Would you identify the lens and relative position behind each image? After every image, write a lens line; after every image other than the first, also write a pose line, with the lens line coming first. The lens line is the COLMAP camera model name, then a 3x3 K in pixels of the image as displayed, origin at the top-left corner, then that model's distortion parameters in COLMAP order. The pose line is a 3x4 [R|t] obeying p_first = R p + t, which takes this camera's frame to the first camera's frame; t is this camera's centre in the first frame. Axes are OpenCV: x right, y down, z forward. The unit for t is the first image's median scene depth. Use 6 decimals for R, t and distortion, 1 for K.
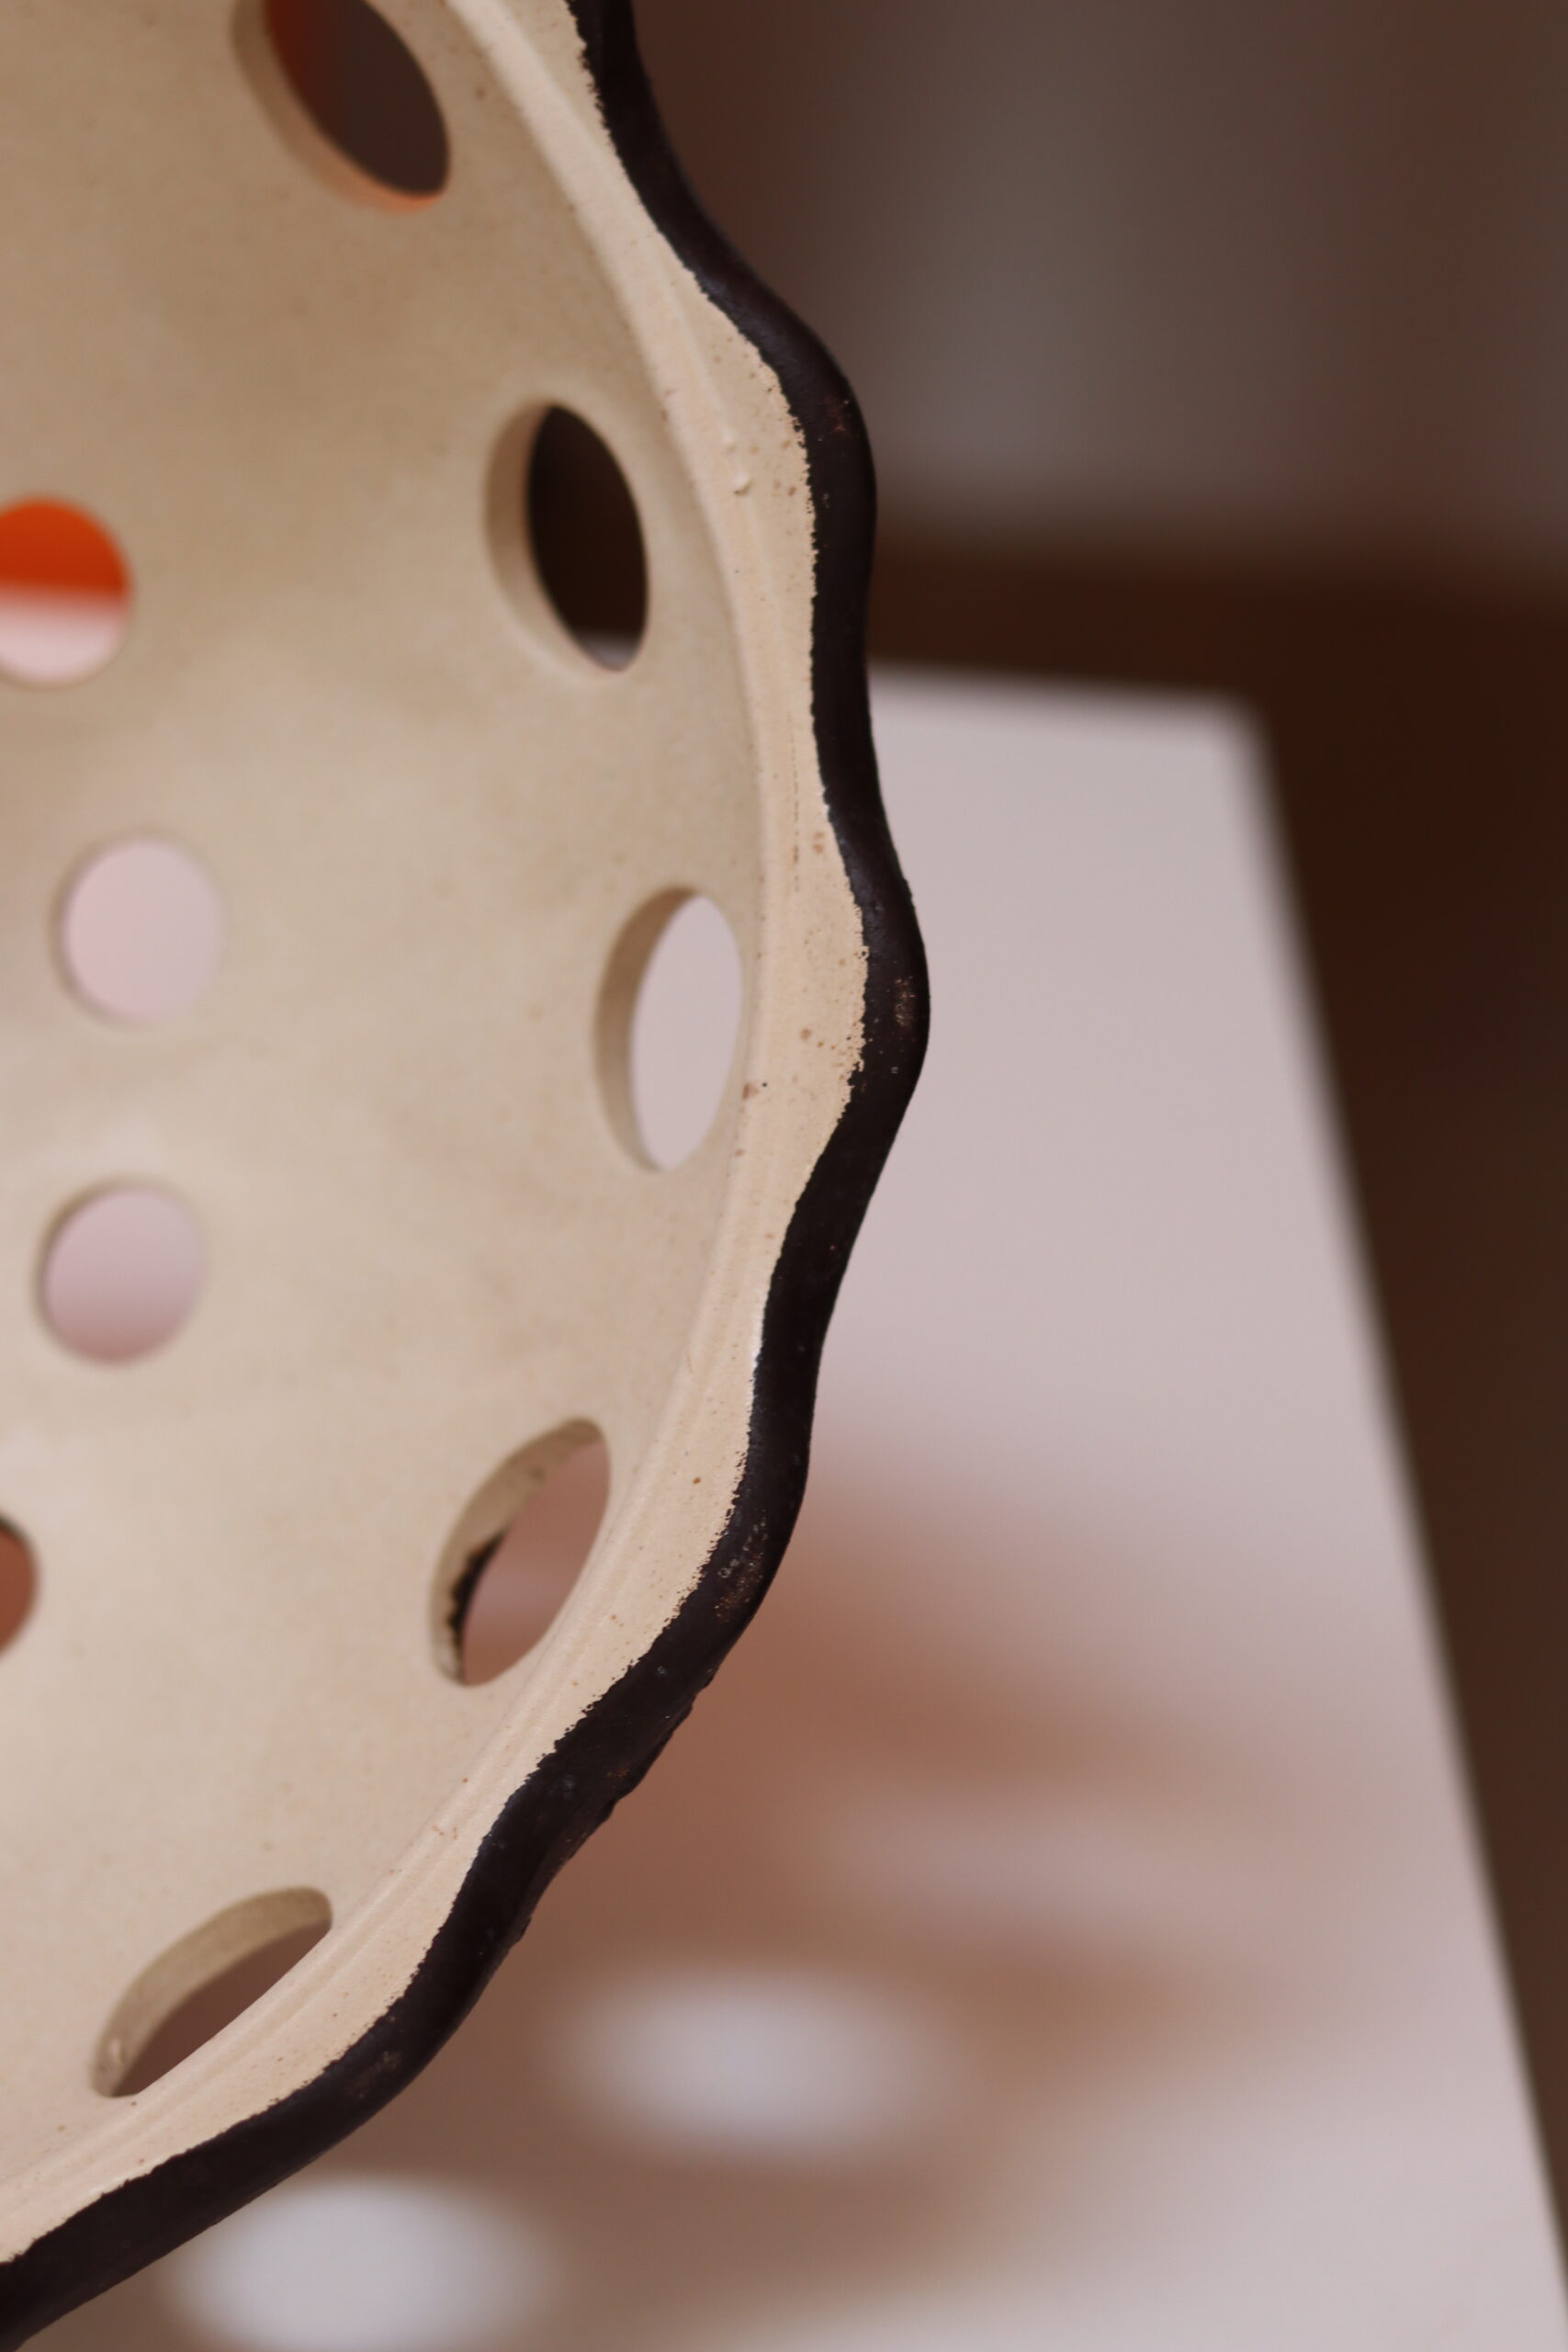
lens RADIAL K [[5779.9, 0, 784.8], [0, 5779.9, 1178.7], [0, 0, 1]] dist [-0.153316, 0.000000]
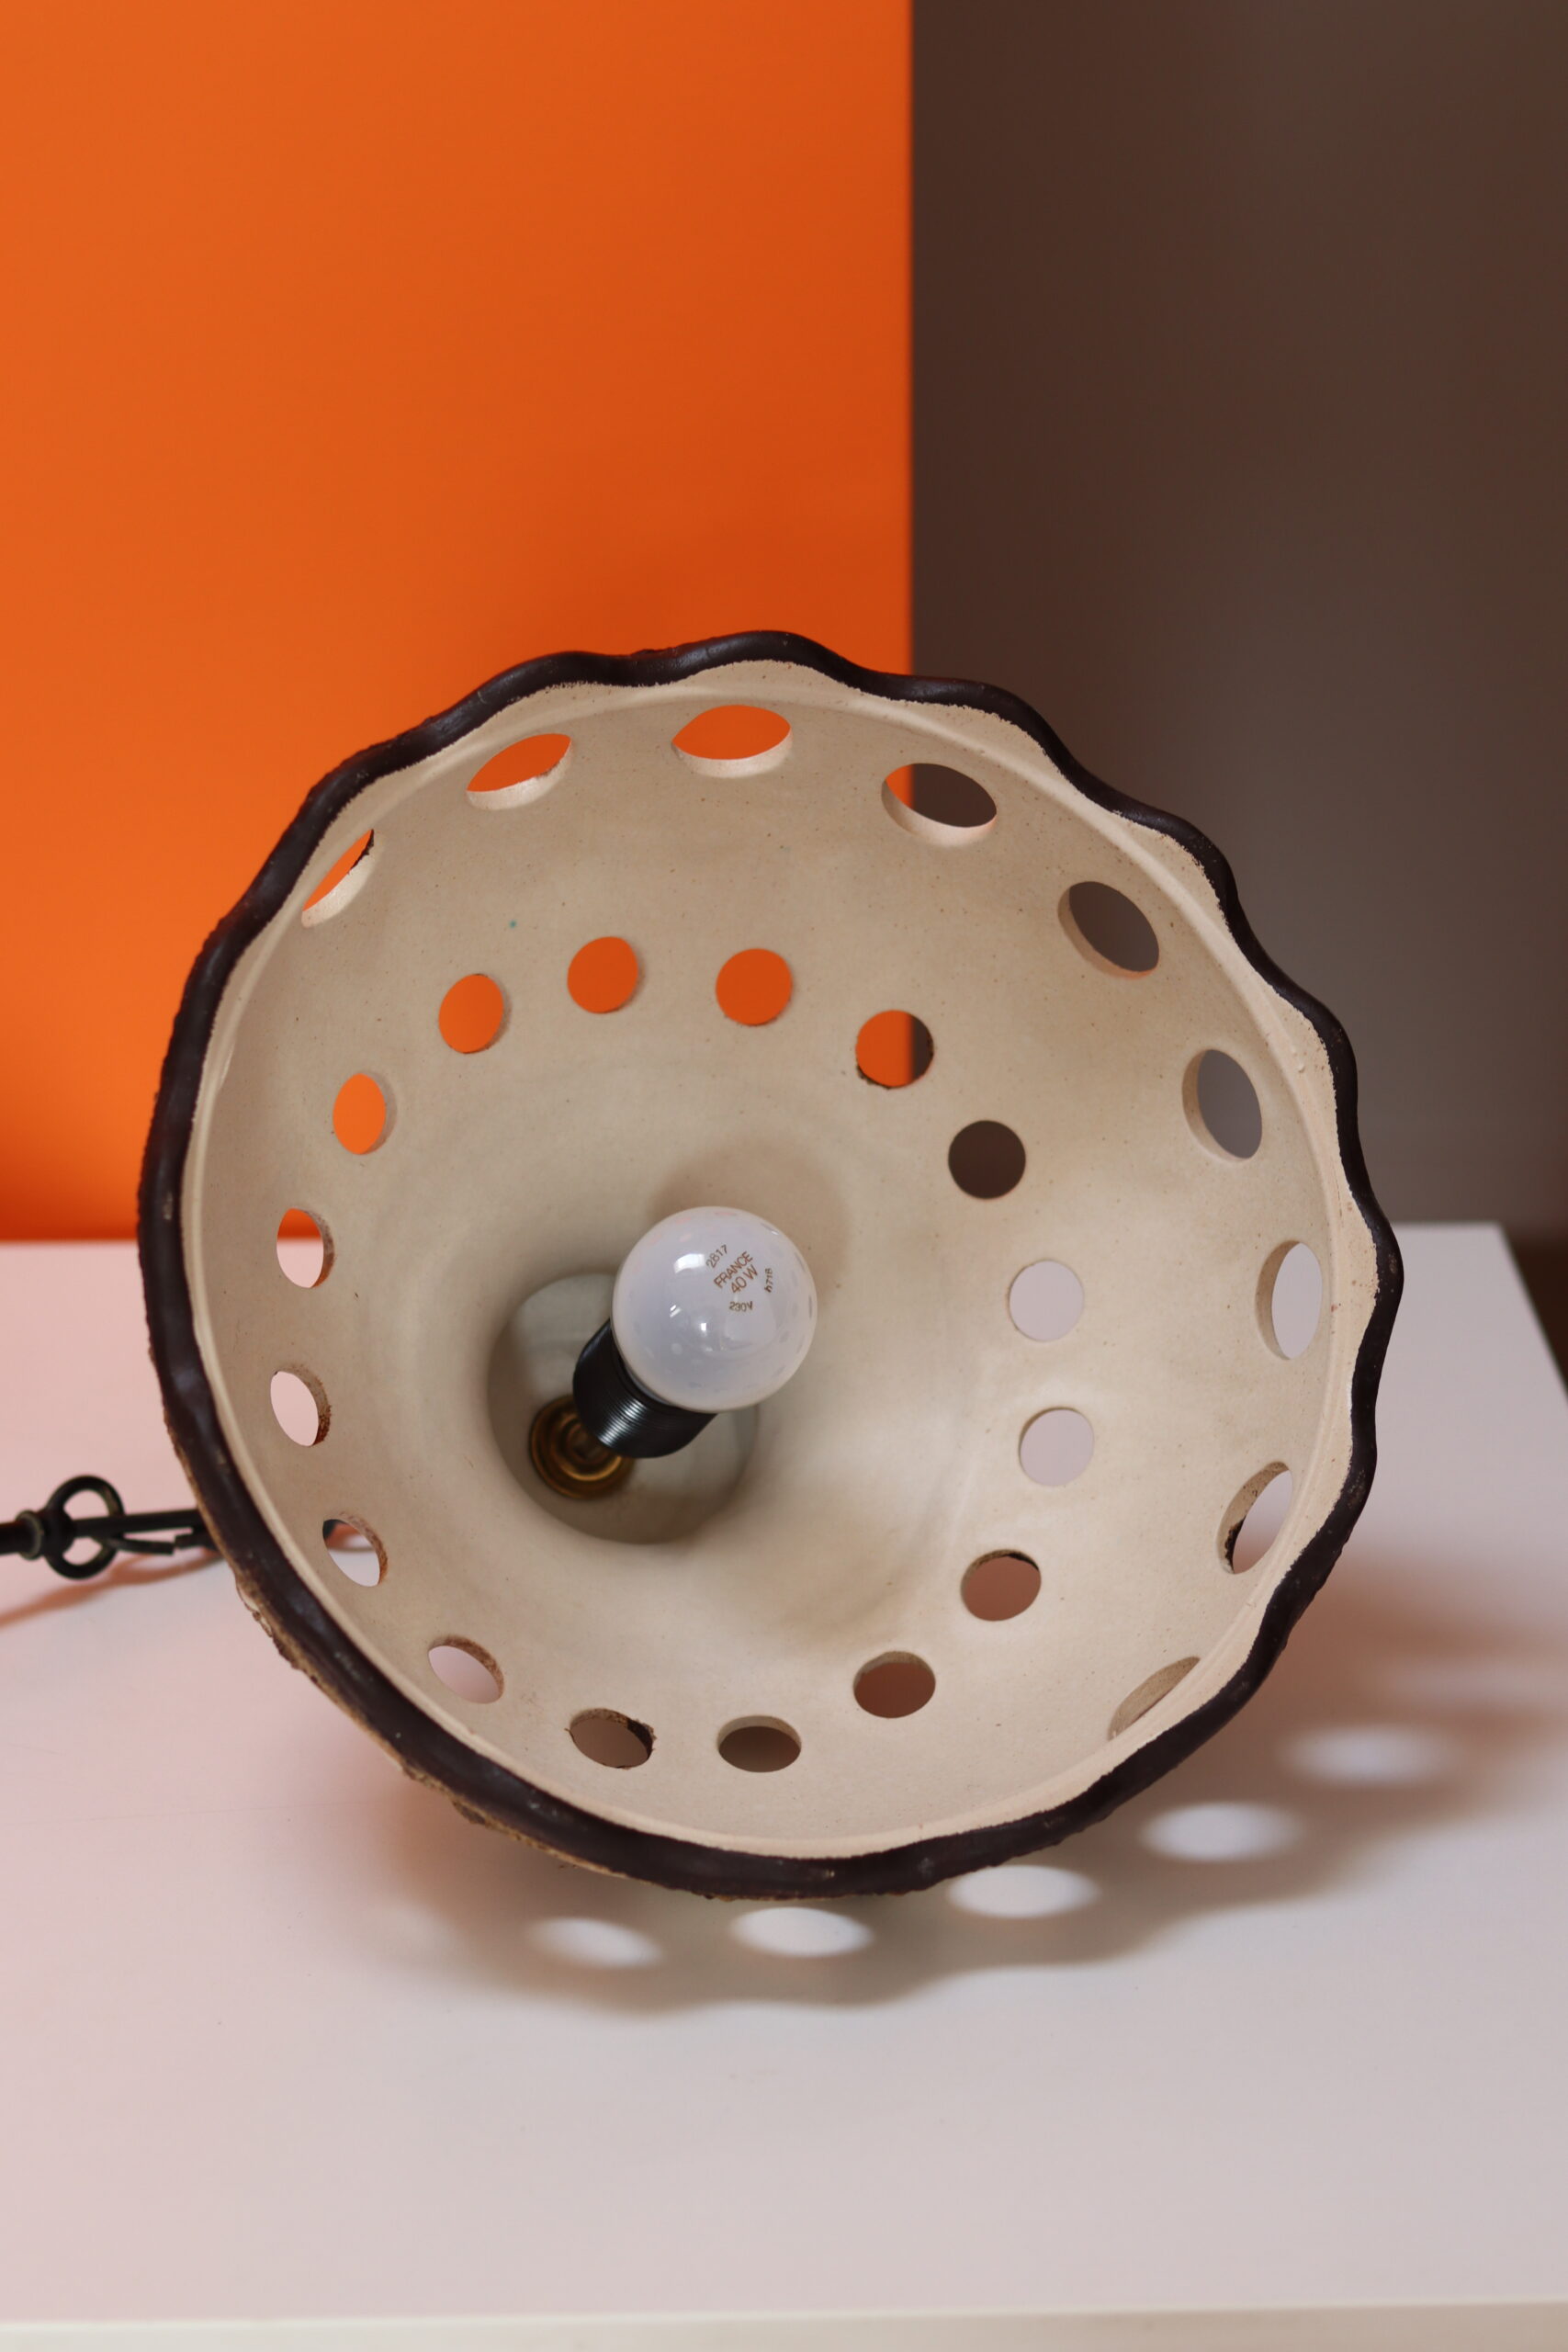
lens RADIAL K [[5779.9, 0, 782.8], [0, 5779.9, 1174.5], [0, 0, 1]] dist [-0.153316, 0.000000]
pose [[0.993745, -0.107998, -0.028426, -0.163513], [0.102460, 0.982959, -0.152626, 0.280411], [0.044425, 0.148758, 0.987875, -1.454058]]
